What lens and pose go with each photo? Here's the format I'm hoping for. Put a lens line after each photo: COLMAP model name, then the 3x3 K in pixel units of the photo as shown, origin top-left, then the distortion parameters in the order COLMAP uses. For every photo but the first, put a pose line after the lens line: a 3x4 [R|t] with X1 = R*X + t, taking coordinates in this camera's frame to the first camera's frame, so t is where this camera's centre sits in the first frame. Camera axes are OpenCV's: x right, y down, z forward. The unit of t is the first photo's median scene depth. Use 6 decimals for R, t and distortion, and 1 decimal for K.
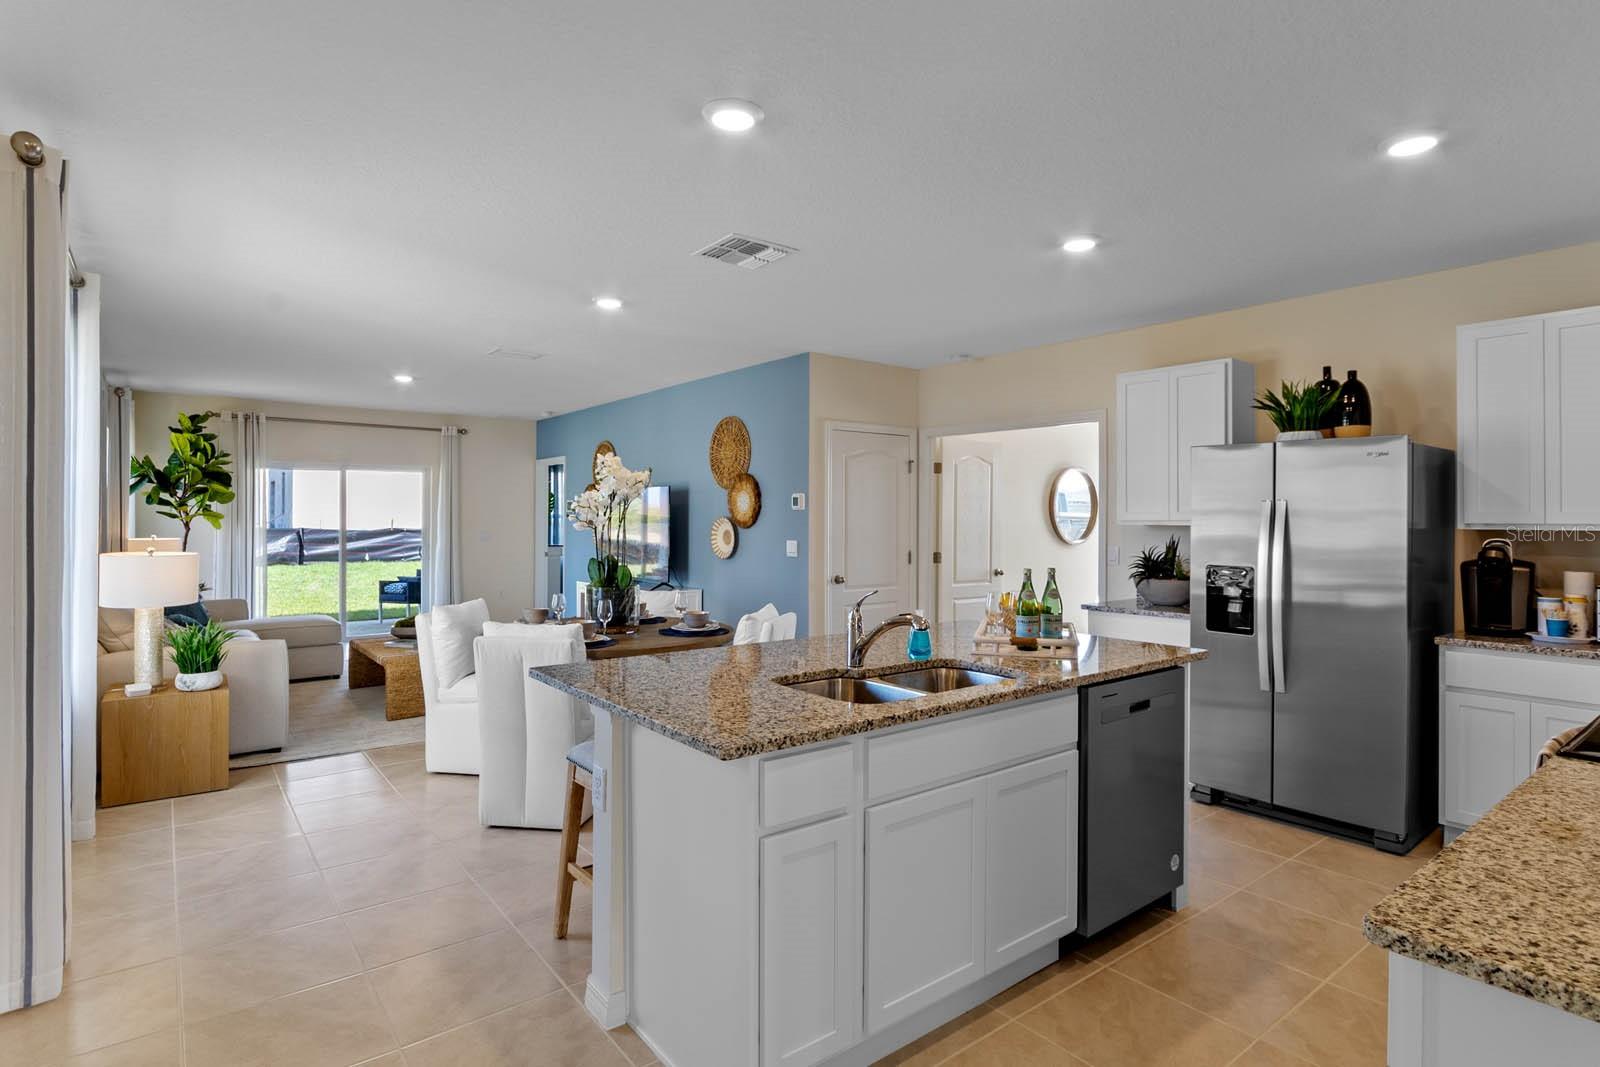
lens RADIAL K [[818.3, 0, 797.7], [0, 818.3, 526.2], [0, 0, 1]] dist [-0.007190, -0.000647]
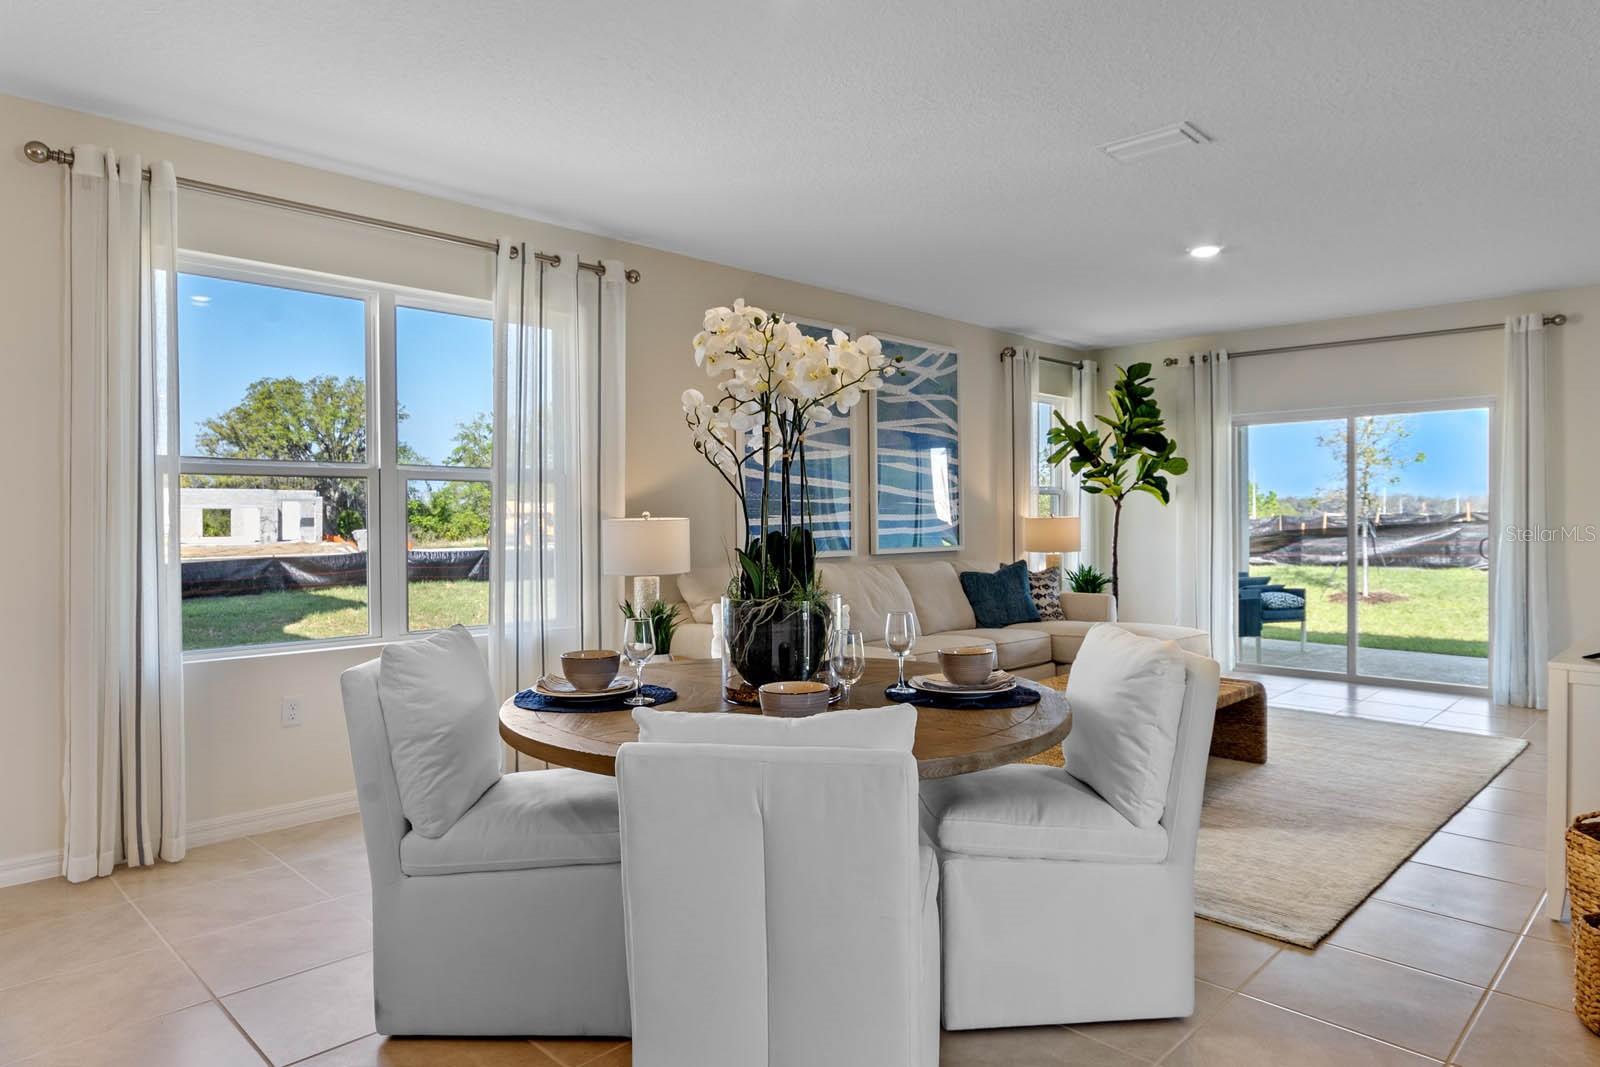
lens RADIAL K [[978.3, 0, 799.3], [0, 978.3, 519.4], [0, 0, 1]] dist [0.002851, -0.001566]
pose [[0.131118, 0.001724, -0.991365, 0.200665], [-0.006946, 0.999976, 0.000820, 0.019000], [0.991342, 0.006779, 0.131127, 0.626331]]
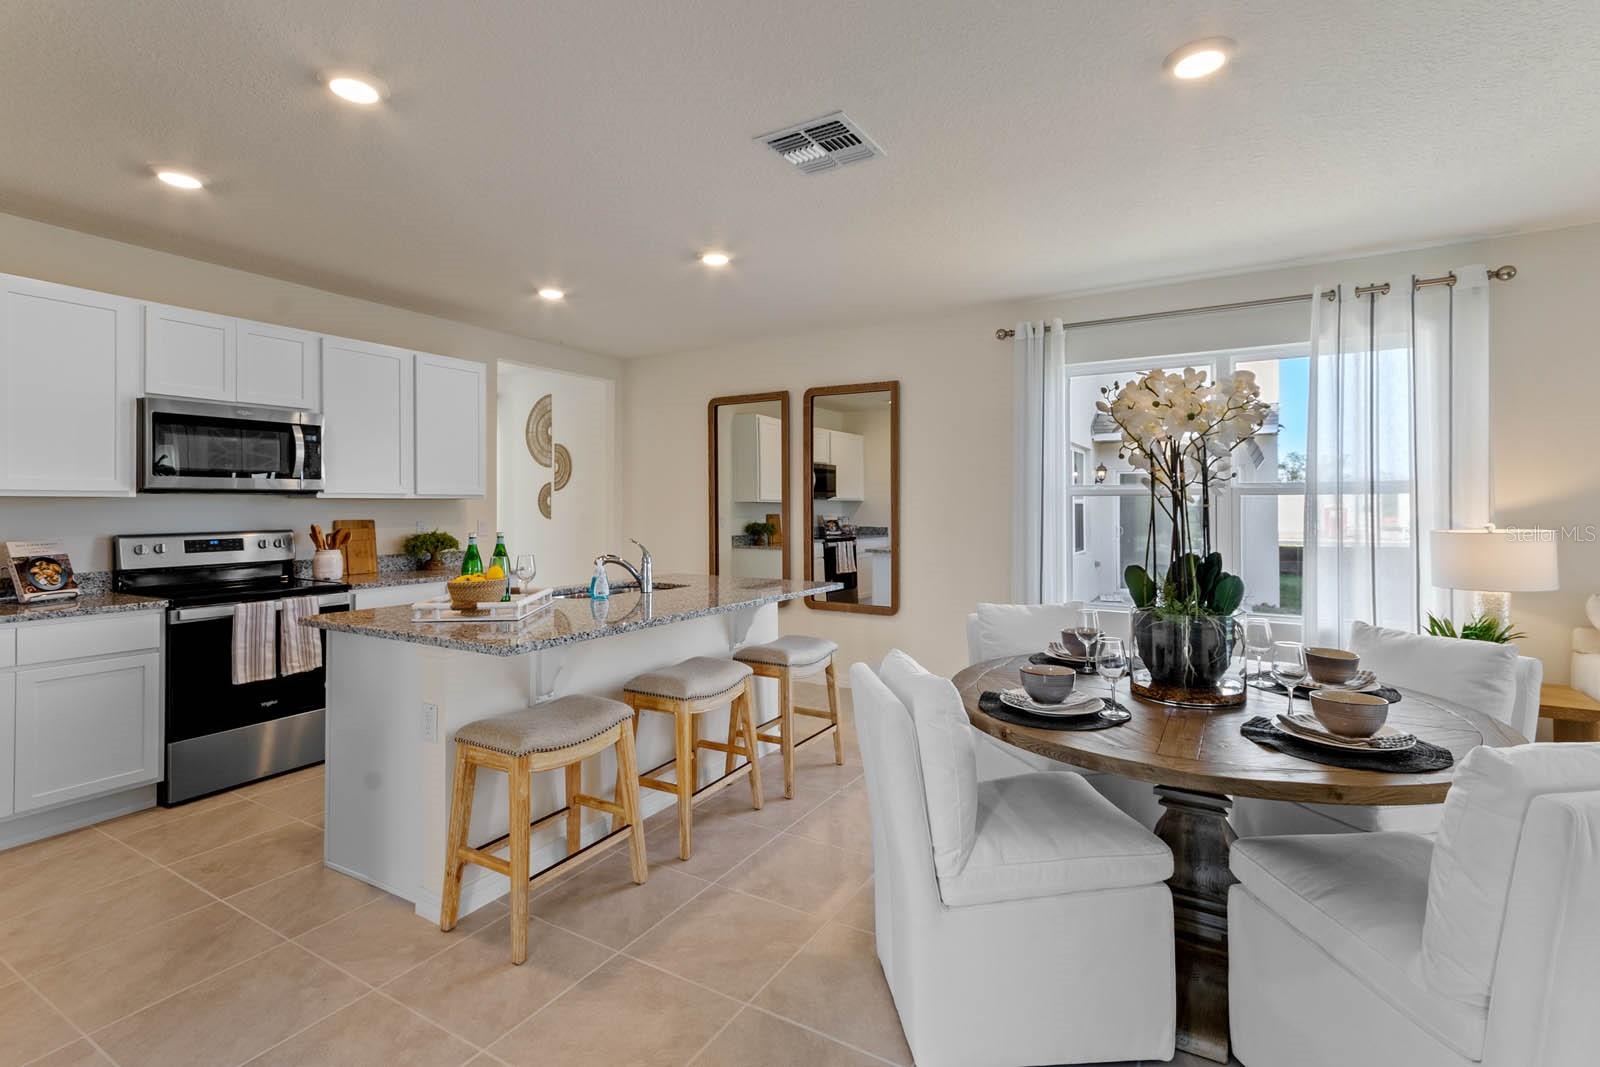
lens RADIAL K [[755.9, 0, 805.7], [0, 755.9, 517.1], [0, 0, 1]] dist [-0.004207, 0.012696]
pose [[-0.932335, 0.001324, -0.361595, 0.109425], [-0.006308, 0.999782, 0.019925, 0.002374], [0.361542, 0.020858, -0.932123, 0.912554]]
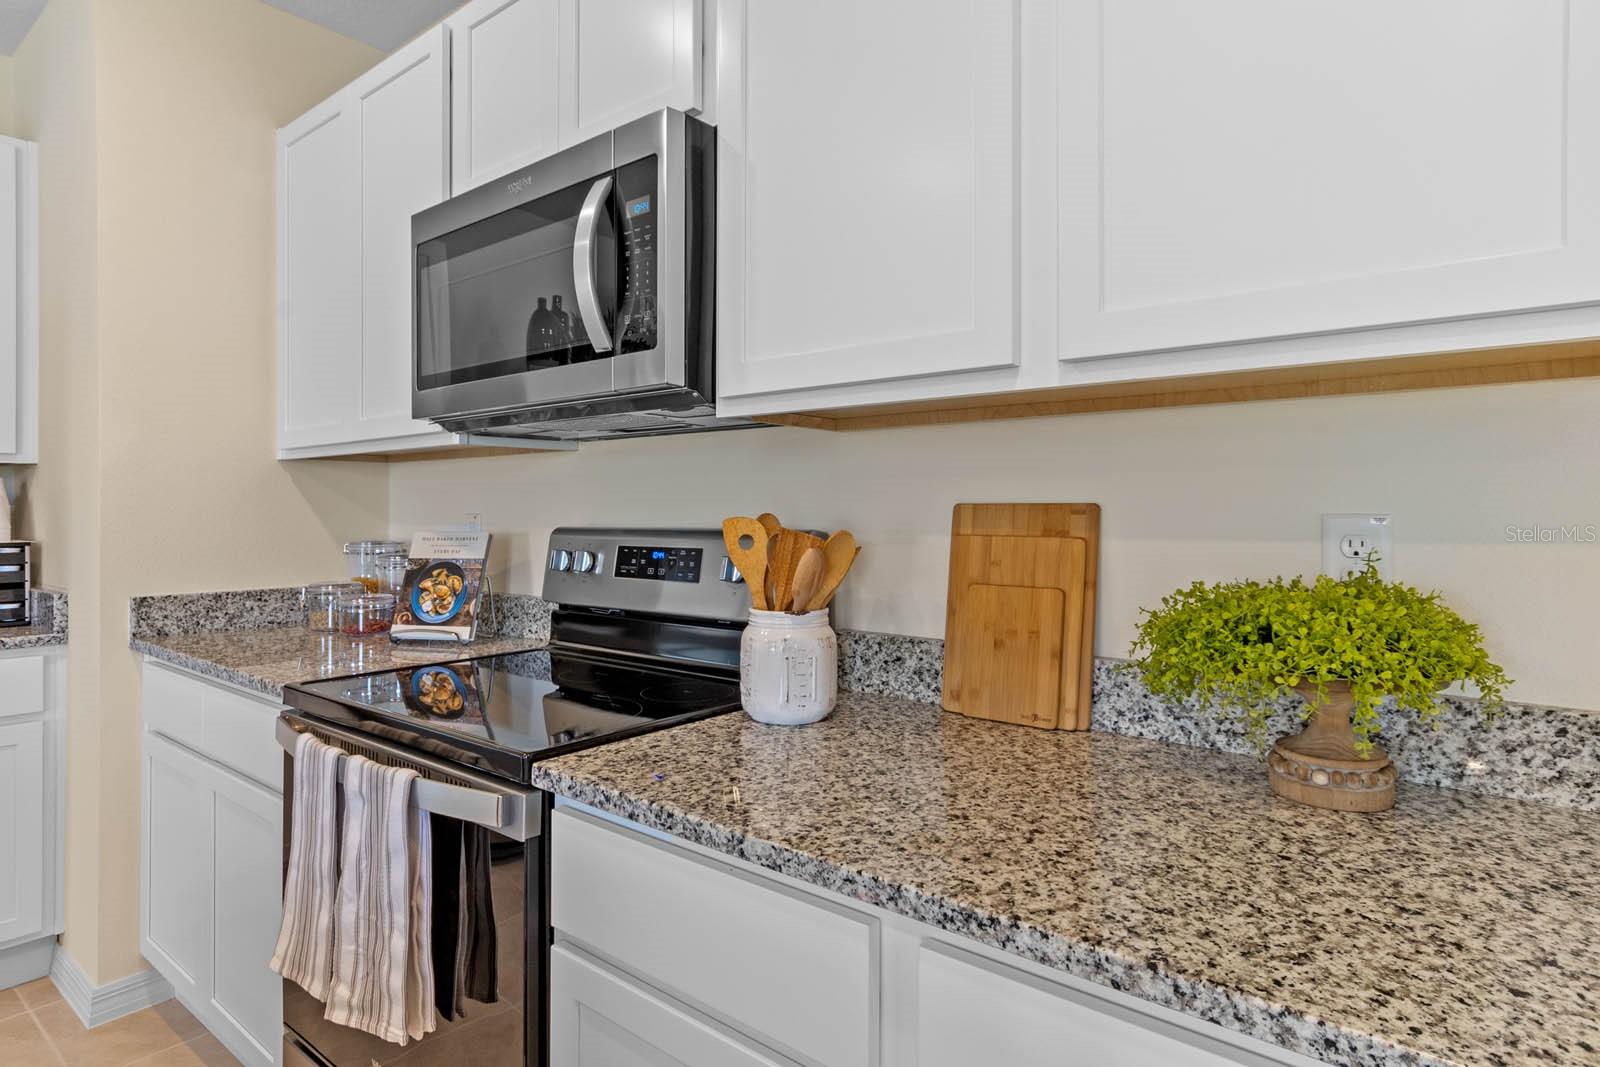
lens RADIAL K [[891.4, 0, 801.5], [0, 891.4, 505.7], [0, 0, 1]] dist [0.000708, 0.001042]
pose [[-0.216556, -0.001405, 0.976269, 0.056406], [0.004679, 0.999986, 0.002477, 0.021024], [-0.976259, 0.005104, -0.216547, 0.229749]]
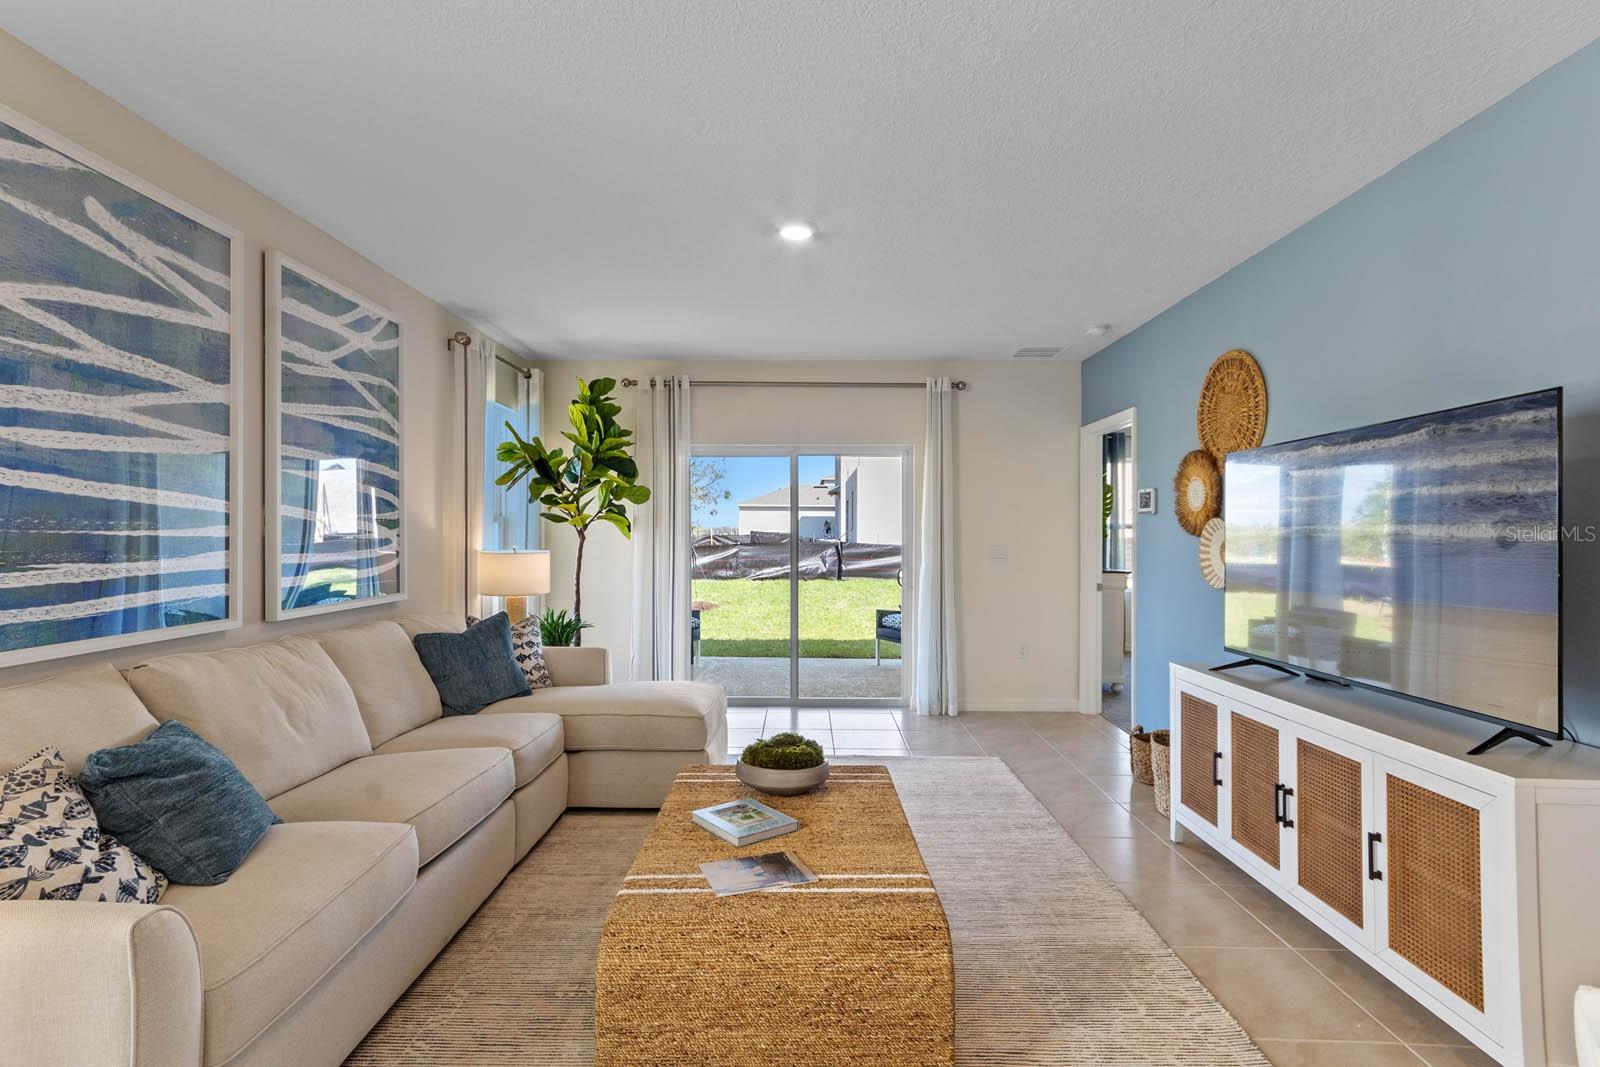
lens RADIAL K [[781.0, 0, 797.3], [0, 781.0, 523.3], [0, 0, 1]] dist [0.000882, 0.015413]
pose [[0.783724, -0.006628, -0.621074, -0.196475], [-0.009599, 0.999694, -0.022782, 0.004237], [0.621035, 0.023816, 0.783421, 0.653766]]
